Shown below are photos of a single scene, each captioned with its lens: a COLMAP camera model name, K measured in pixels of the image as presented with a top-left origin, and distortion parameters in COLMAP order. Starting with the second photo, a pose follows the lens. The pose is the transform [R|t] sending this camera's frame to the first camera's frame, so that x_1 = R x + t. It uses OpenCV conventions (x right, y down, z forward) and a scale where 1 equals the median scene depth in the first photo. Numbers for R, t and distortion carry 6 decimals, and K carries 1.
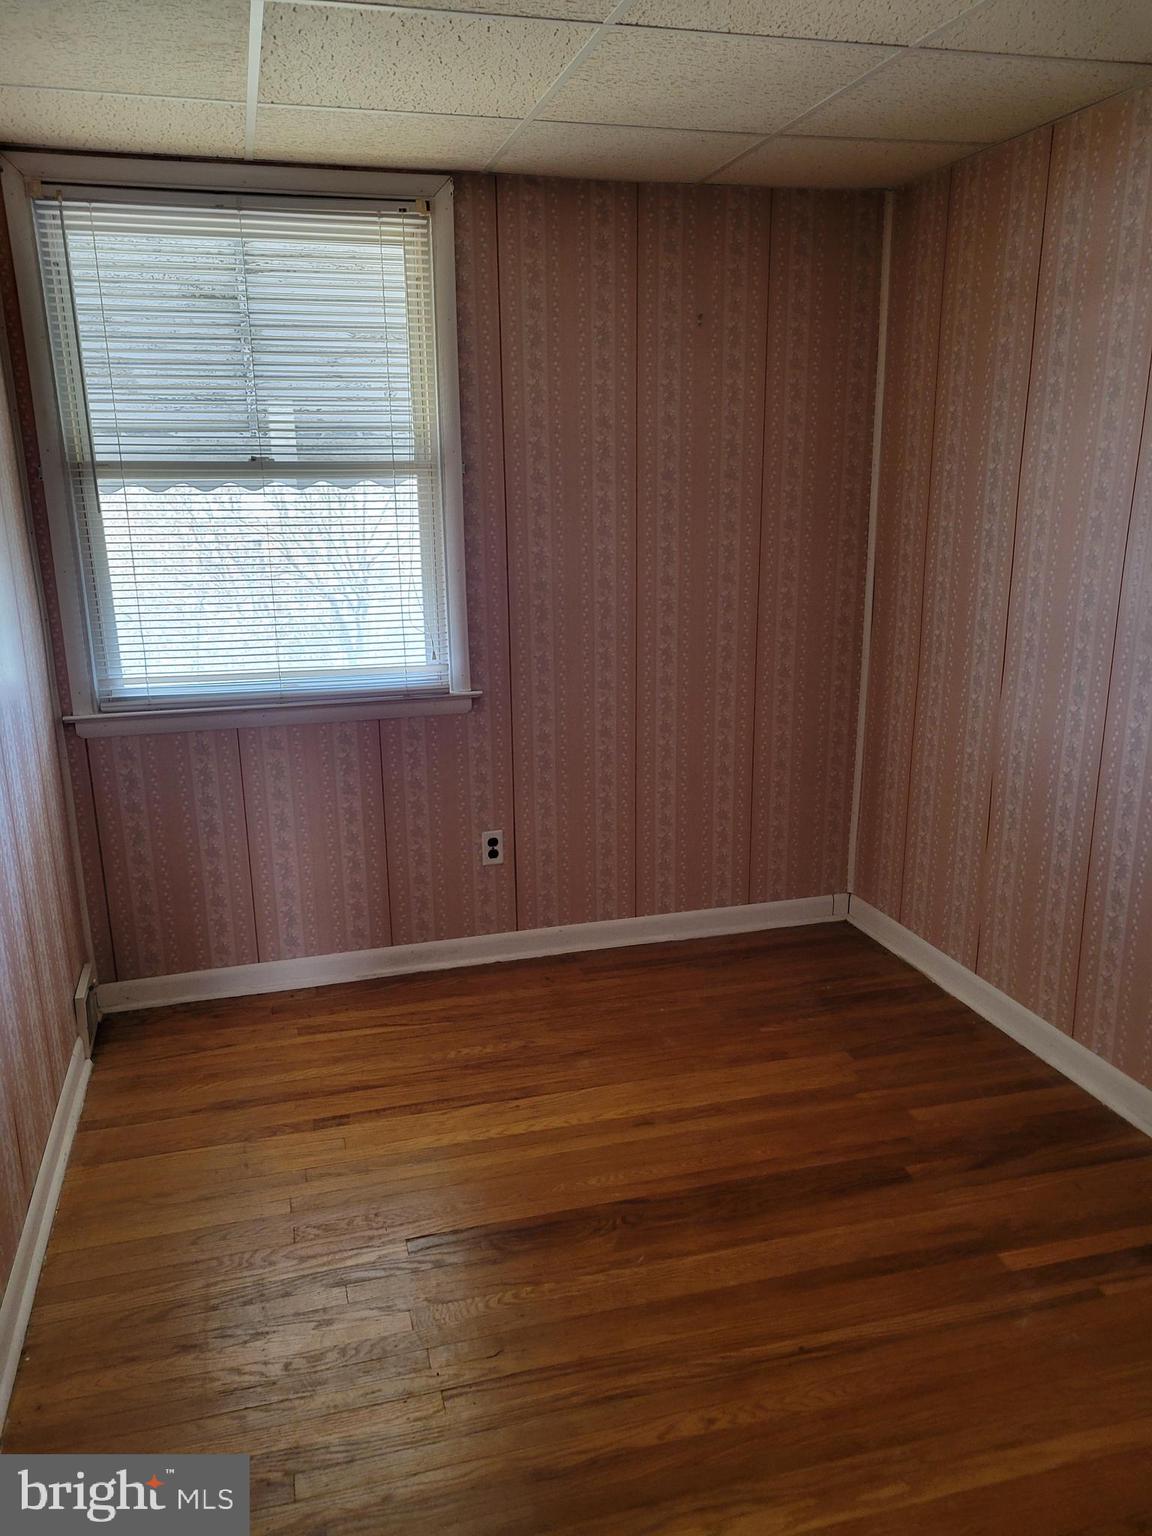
lens RADIAL K [[1145.9, 0, 562.0], [0, 1145.9, 772.3], [0, 0, 1]] dist [0.056452, -0.030911]
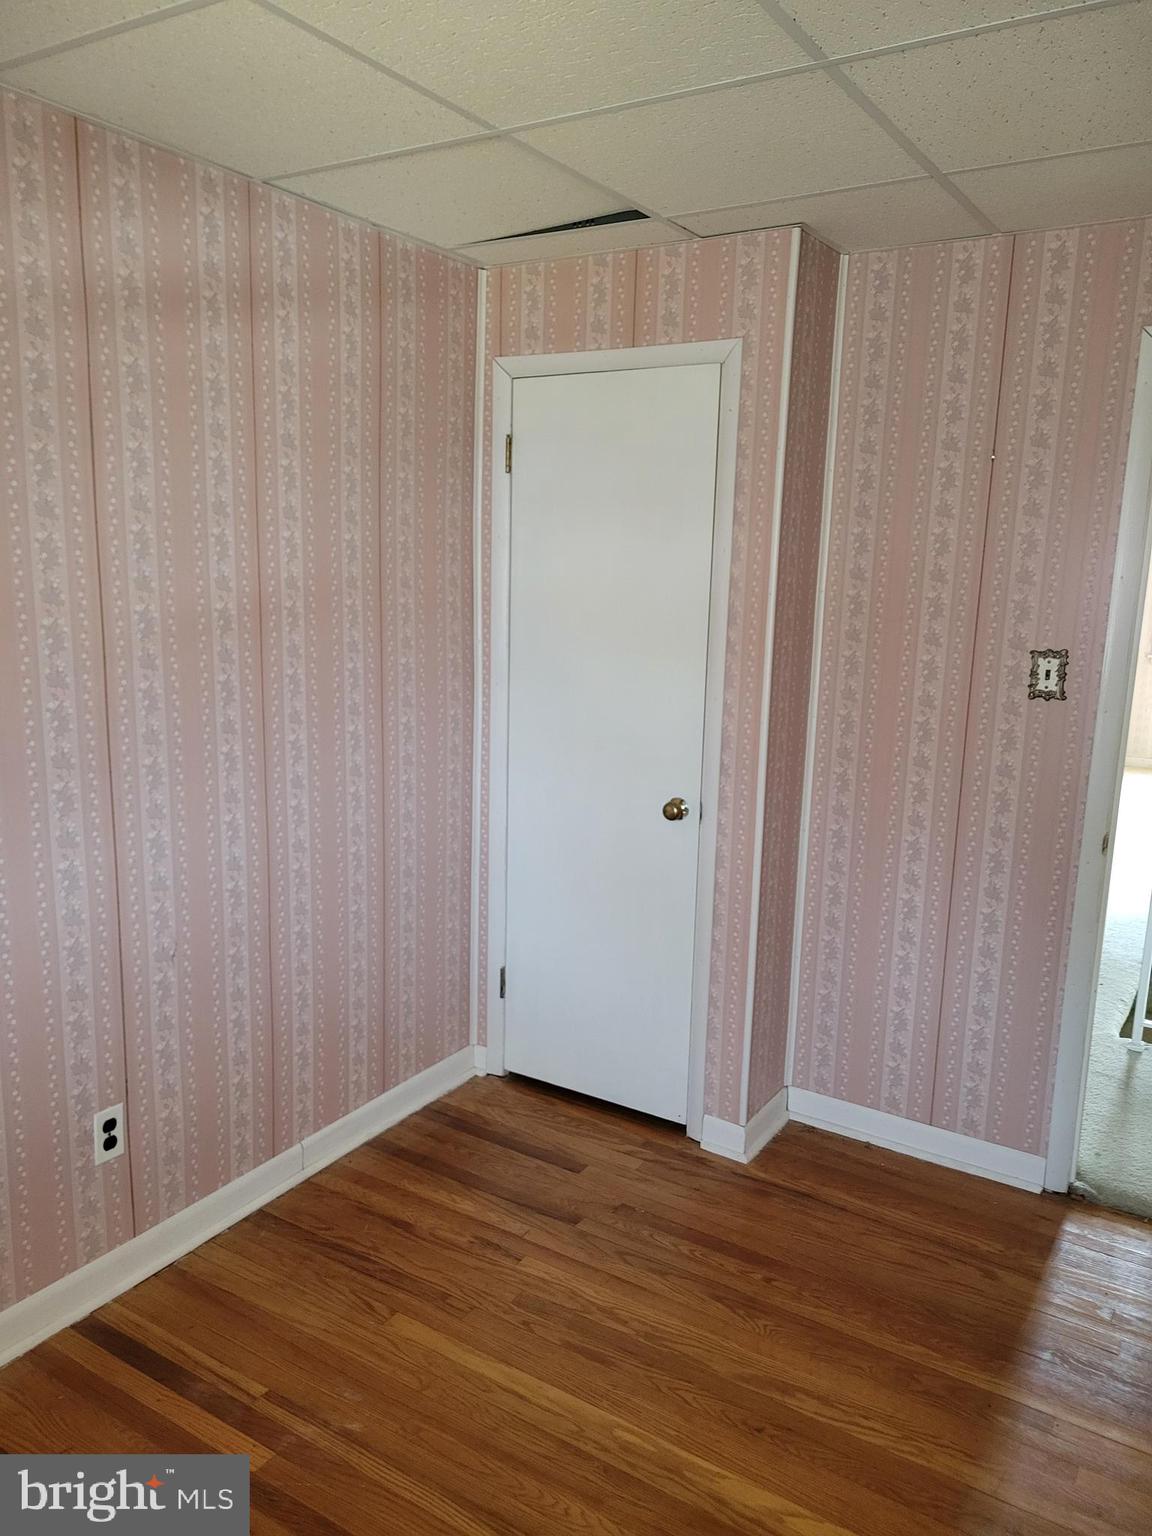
lens RADIAL K [[1148.3, 0, 569.6], [0, 1148.3, 773.9], [0, 0, 1]] dist [0.056322, -0.032669]
pose [[-0.675108, -0.137190, 0.724850, -0.279109], [0.183603, 0.920394, 0.345203, -0.259902], [-0.714506, 0.366134, -0.596177, 0.981587]]
